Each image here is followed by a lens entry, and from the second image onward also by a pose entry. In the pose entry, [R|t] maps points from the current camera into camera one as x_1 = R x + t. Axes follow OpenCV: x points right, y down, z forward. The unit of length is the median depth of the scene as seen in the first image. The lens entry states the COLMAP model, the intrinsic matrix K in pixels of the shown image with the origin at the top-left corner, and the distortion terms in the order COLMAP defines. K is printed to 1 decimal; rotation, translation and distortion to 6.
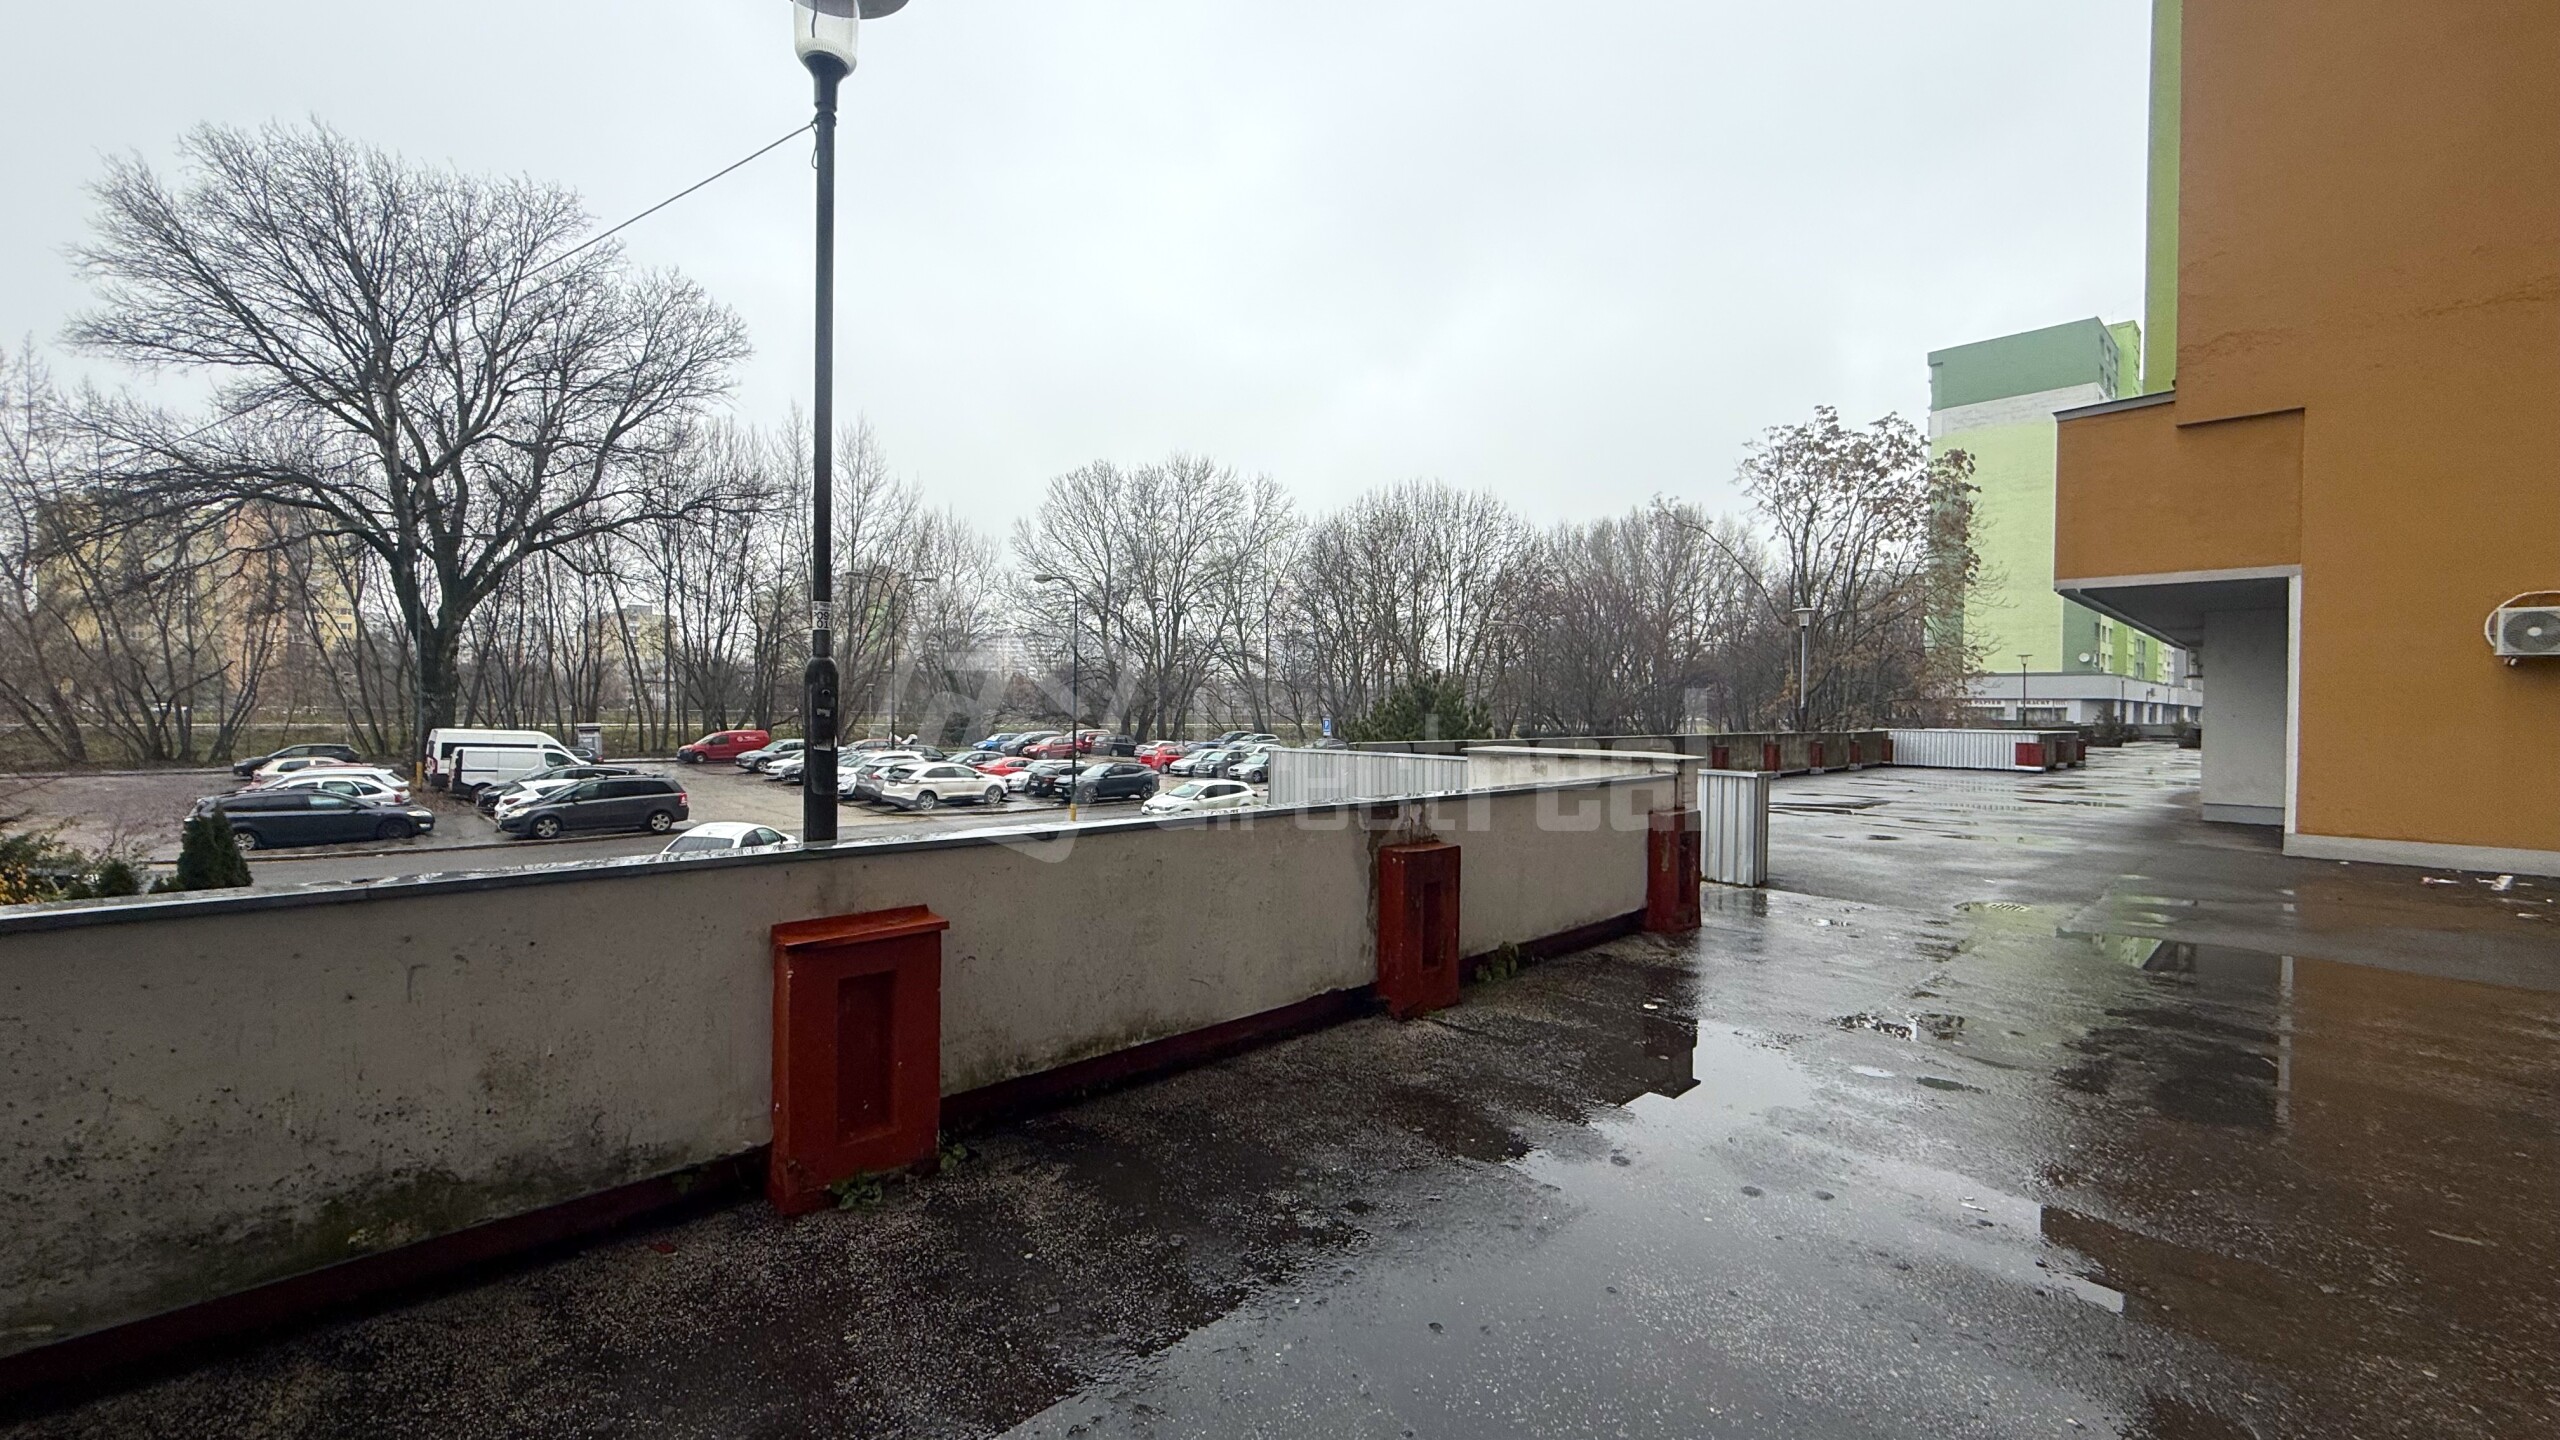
lens RADIAL K [[1014.1, 0, 1273.4], [0, 1014.1, 717.8], [0, 0, 1]] dist [-0.000648, -0.000203]
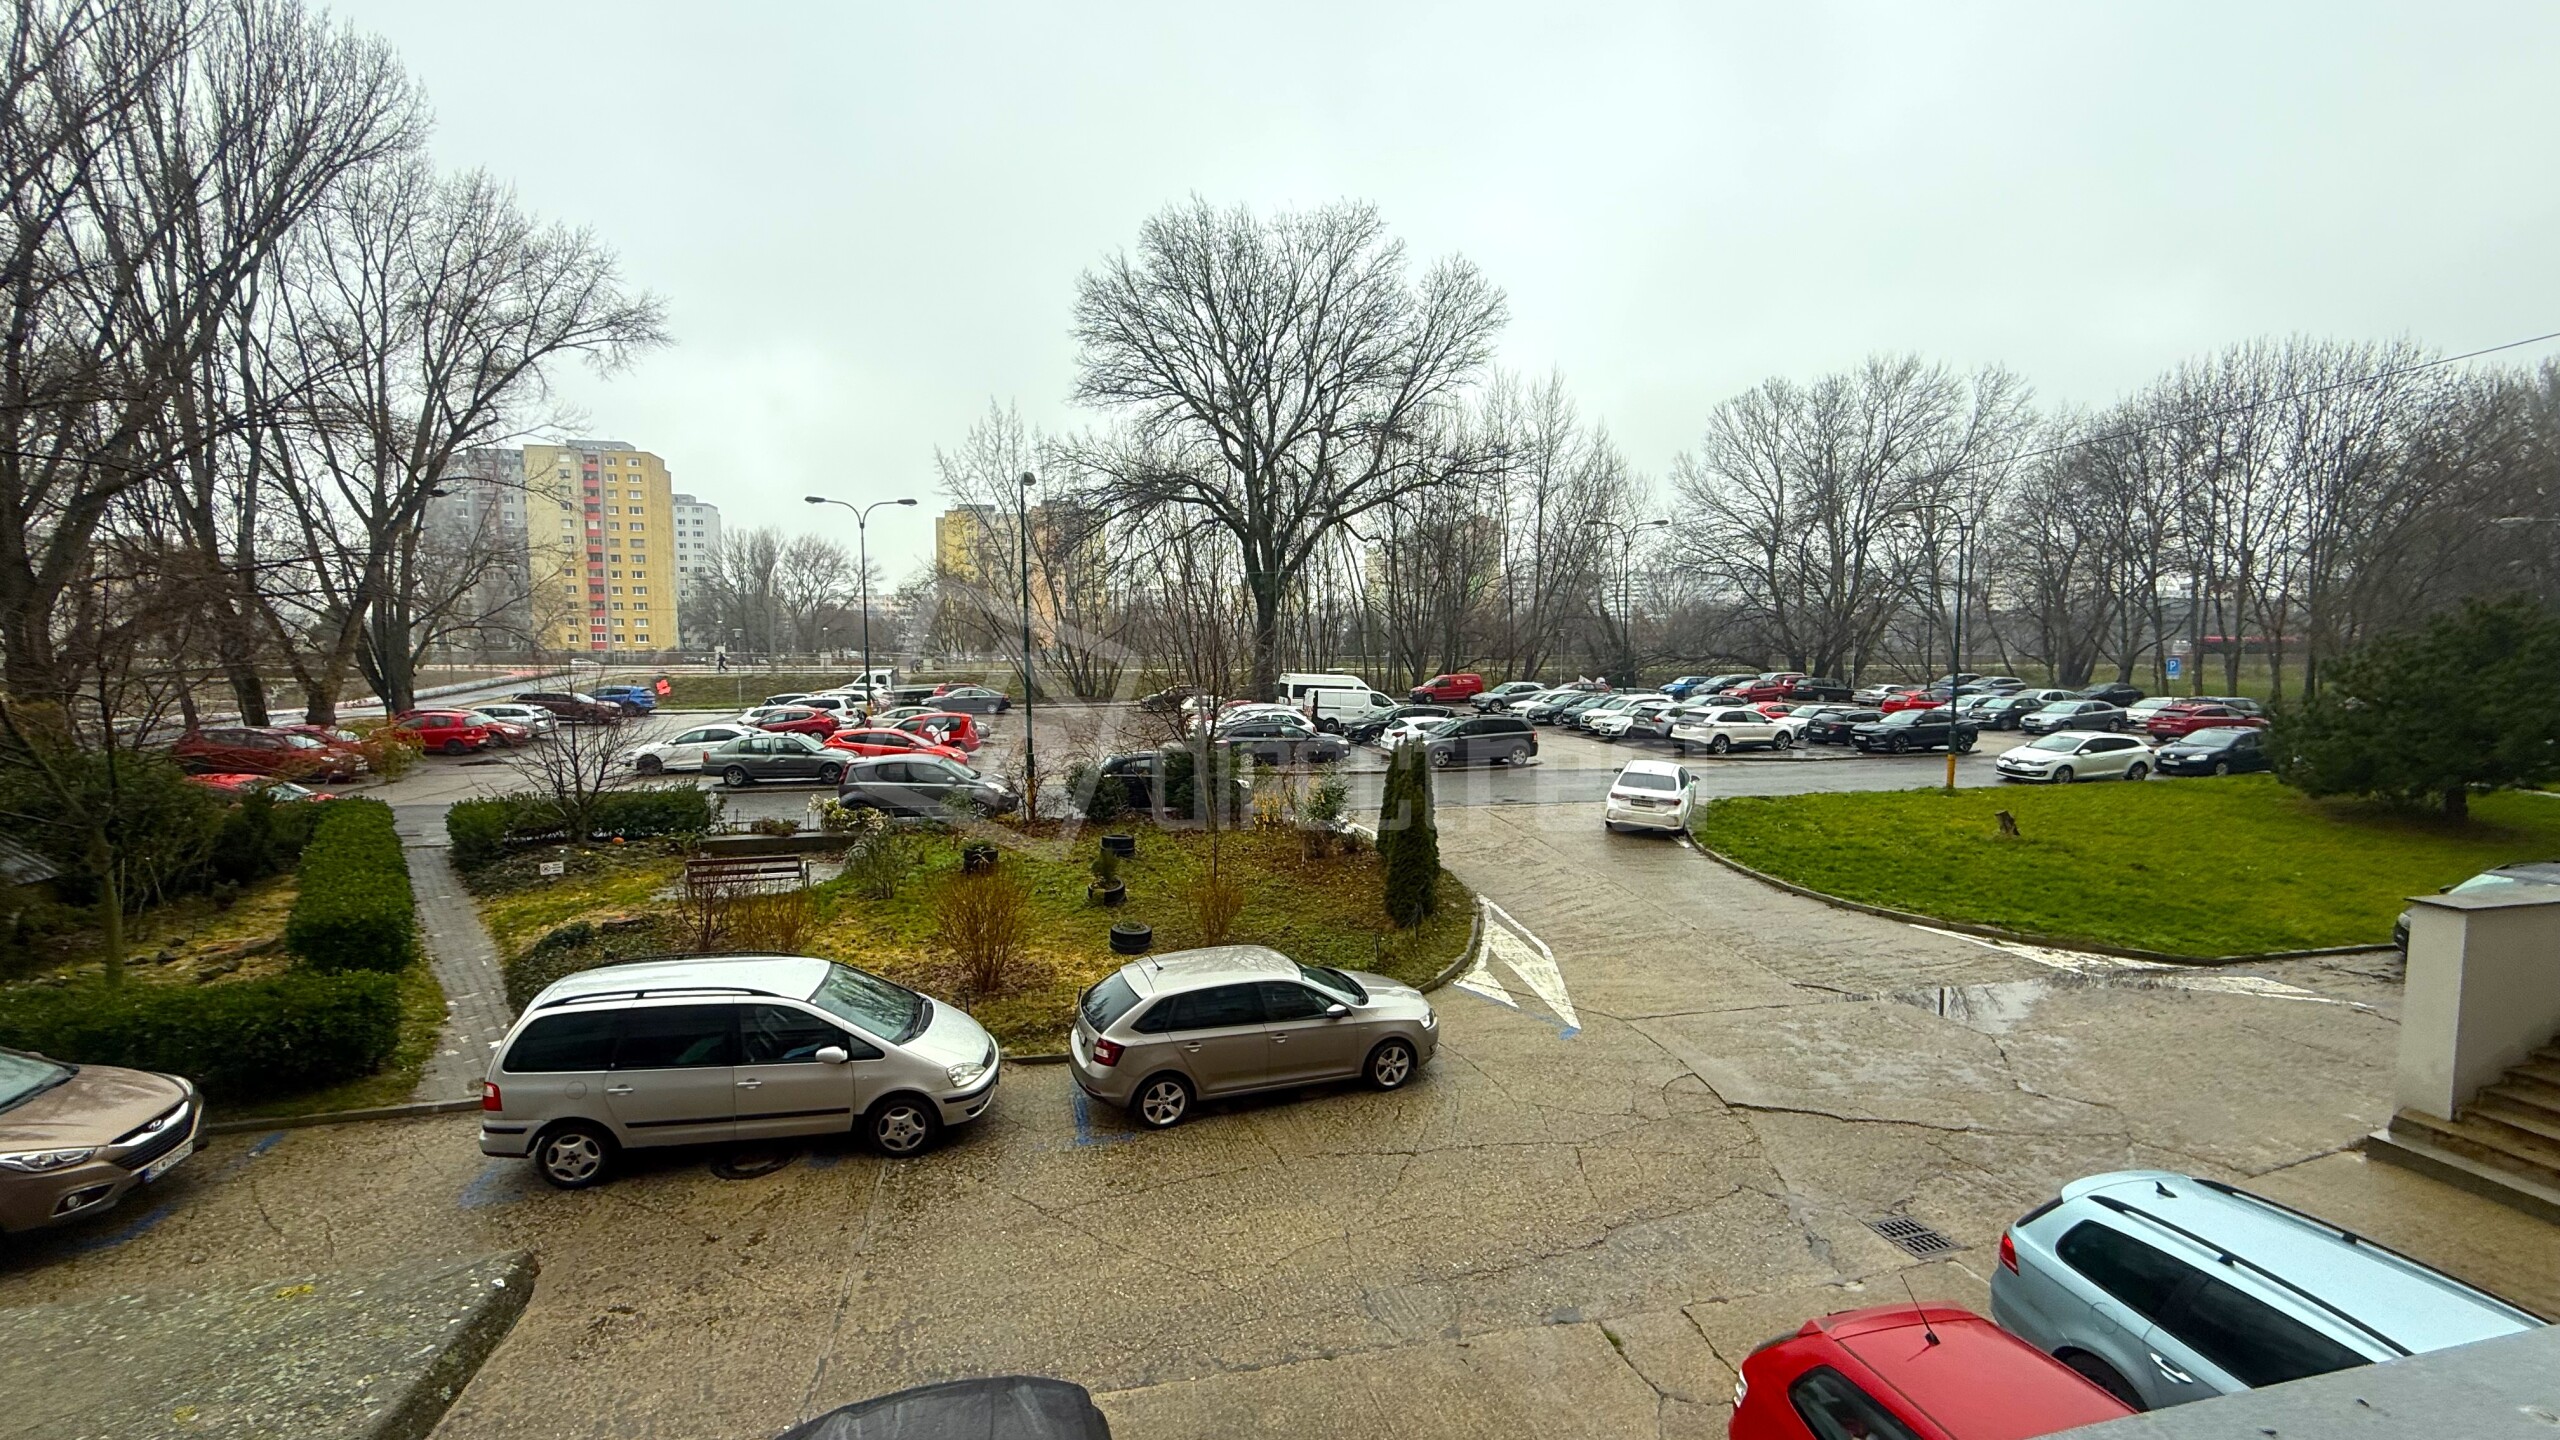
lens RADIAL K [[1014.1, 0, 1273.4], [0, 1014.1, 717.8], [0, 0, 1]] dist [-0.000648, -0.000203]
pose [[0.854044, 0.020113, -0.519811, -0.119005], [0.009128, 0.998519, 0.053632, -0.001194], [0.520120, -0.050549, 0.852596, -0.044072]]
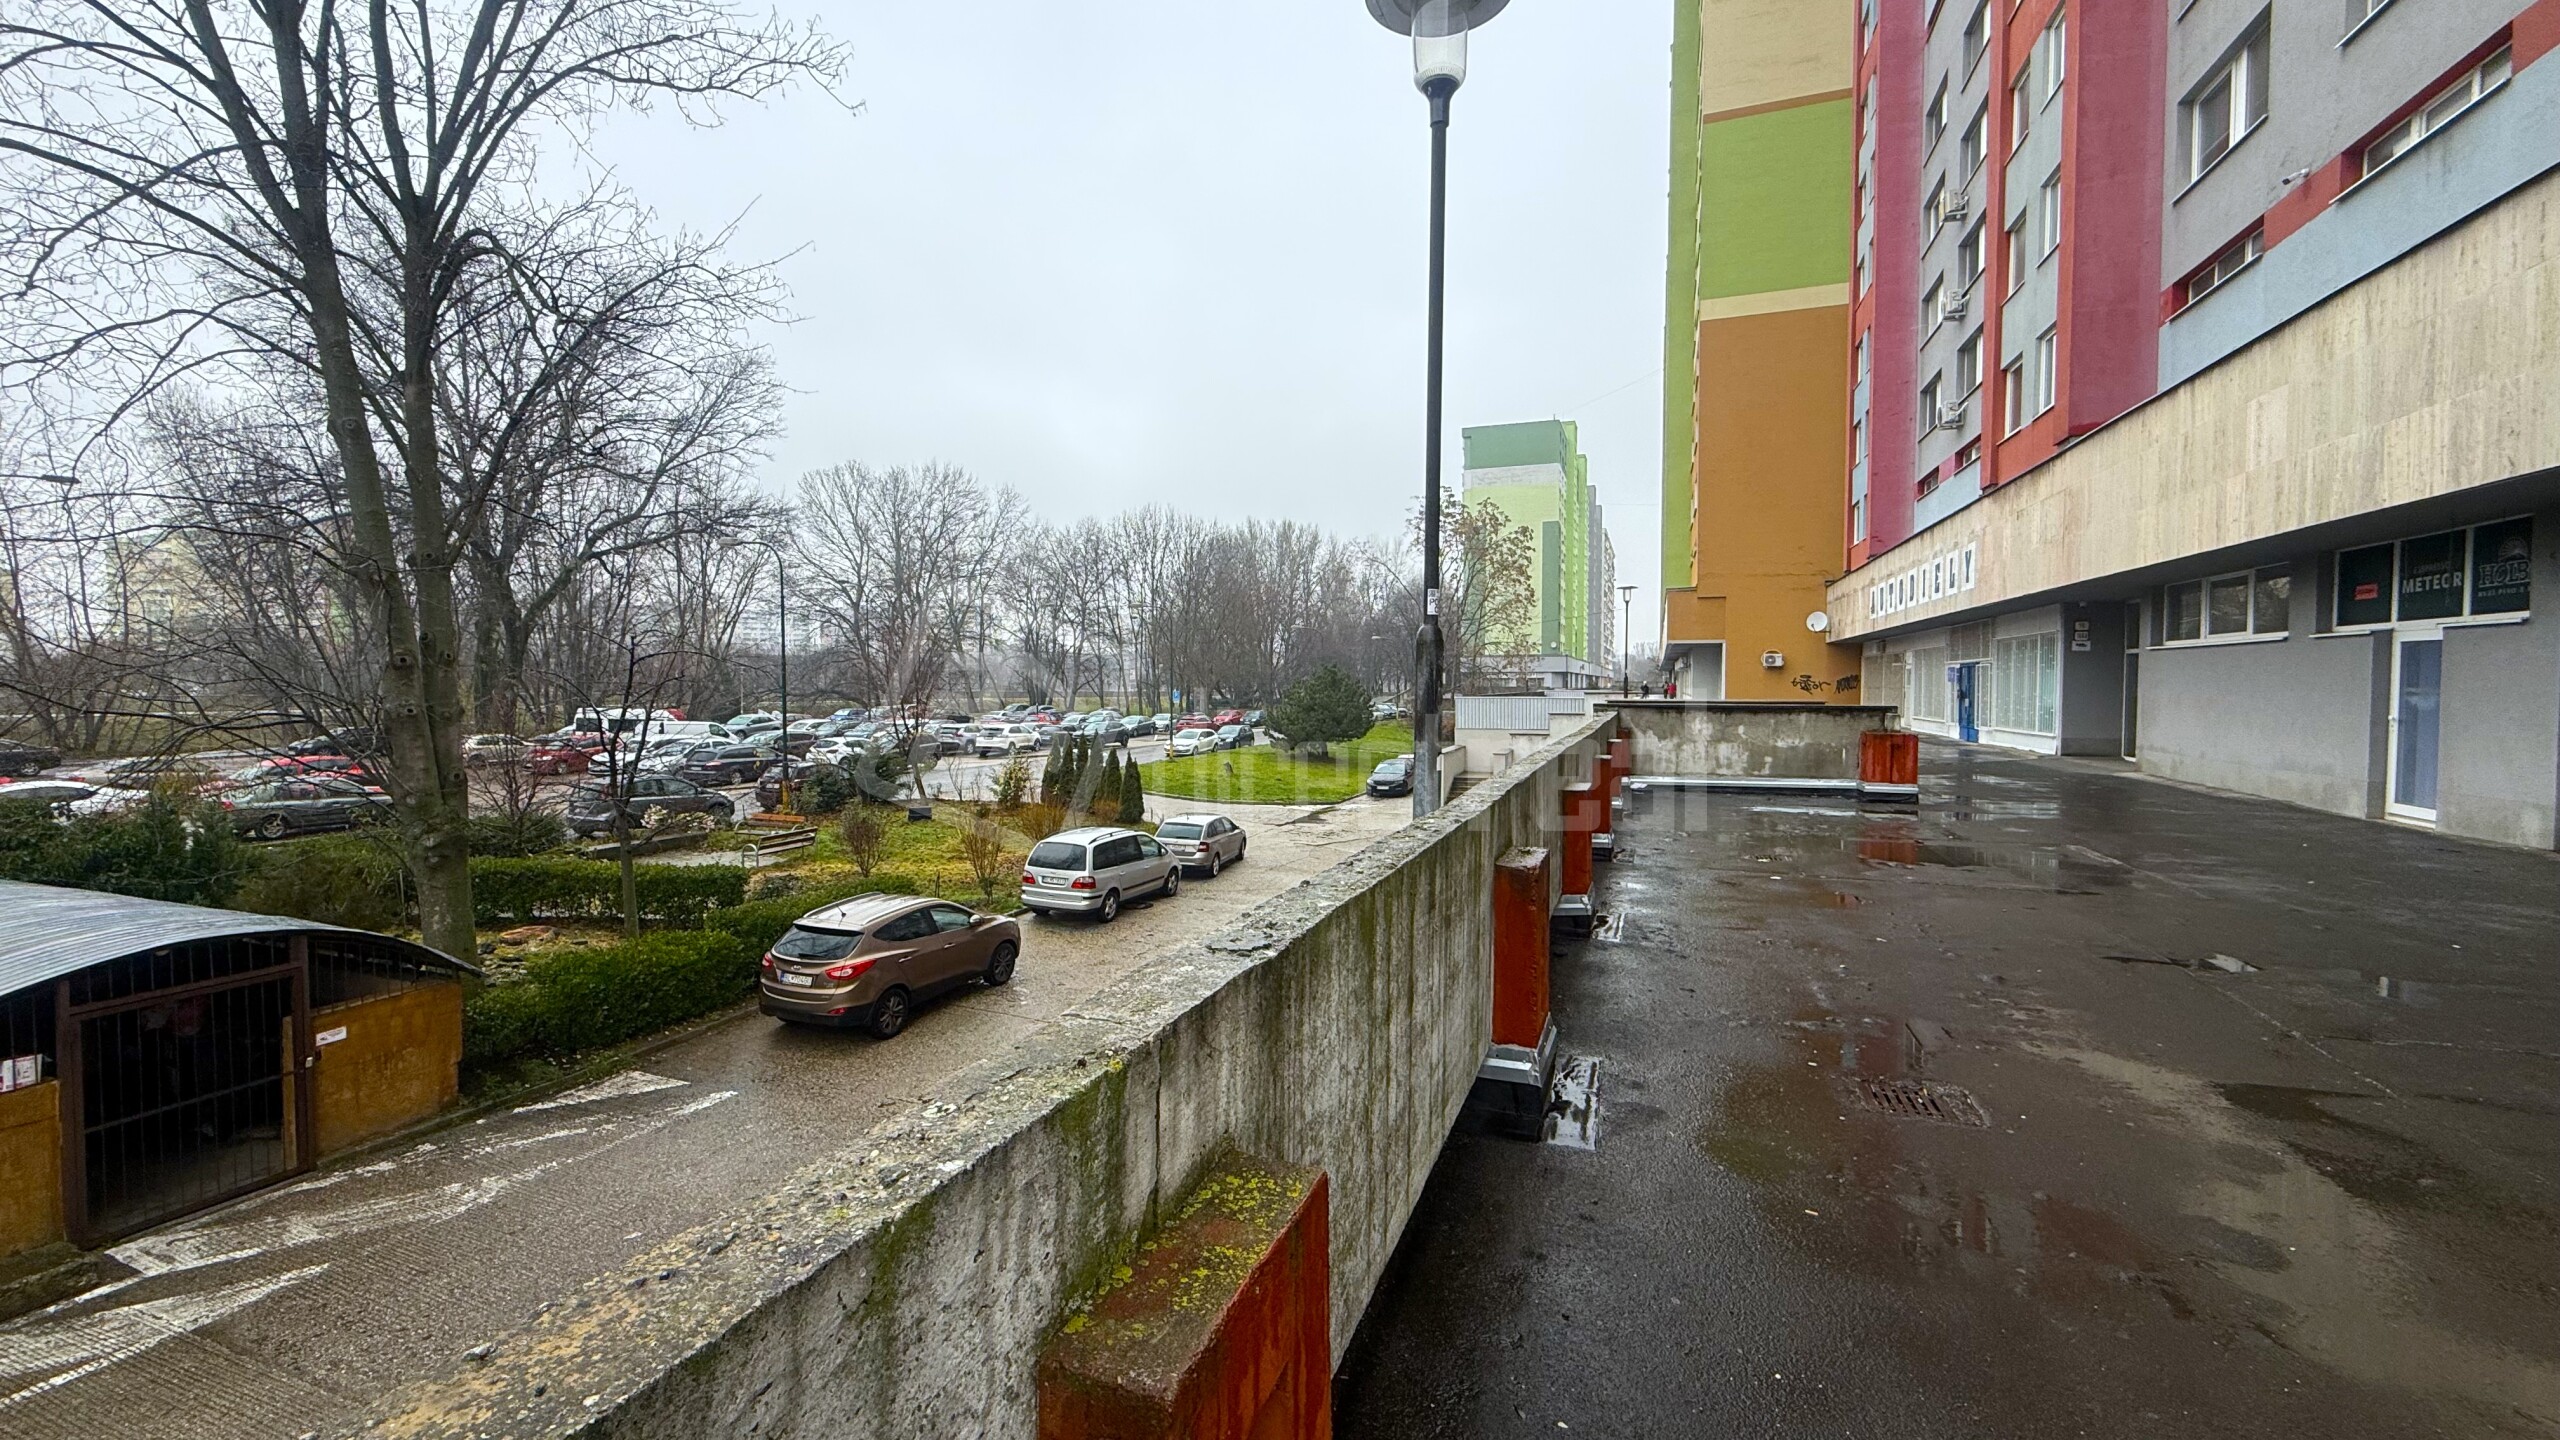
lens RADIAL K [[1014.1, 0, 1273.4], [0, 1014.1, 717.8], [0, 0, 1]] dist [-0.000648, -0.000203]
pose [[0.905429, -0.022231, 0.423916, -0.371465], [0.010806, 0.999511, 0.029336, -0.002217], [-0.424361, -0.021981, 0.905226, -0.305388]]
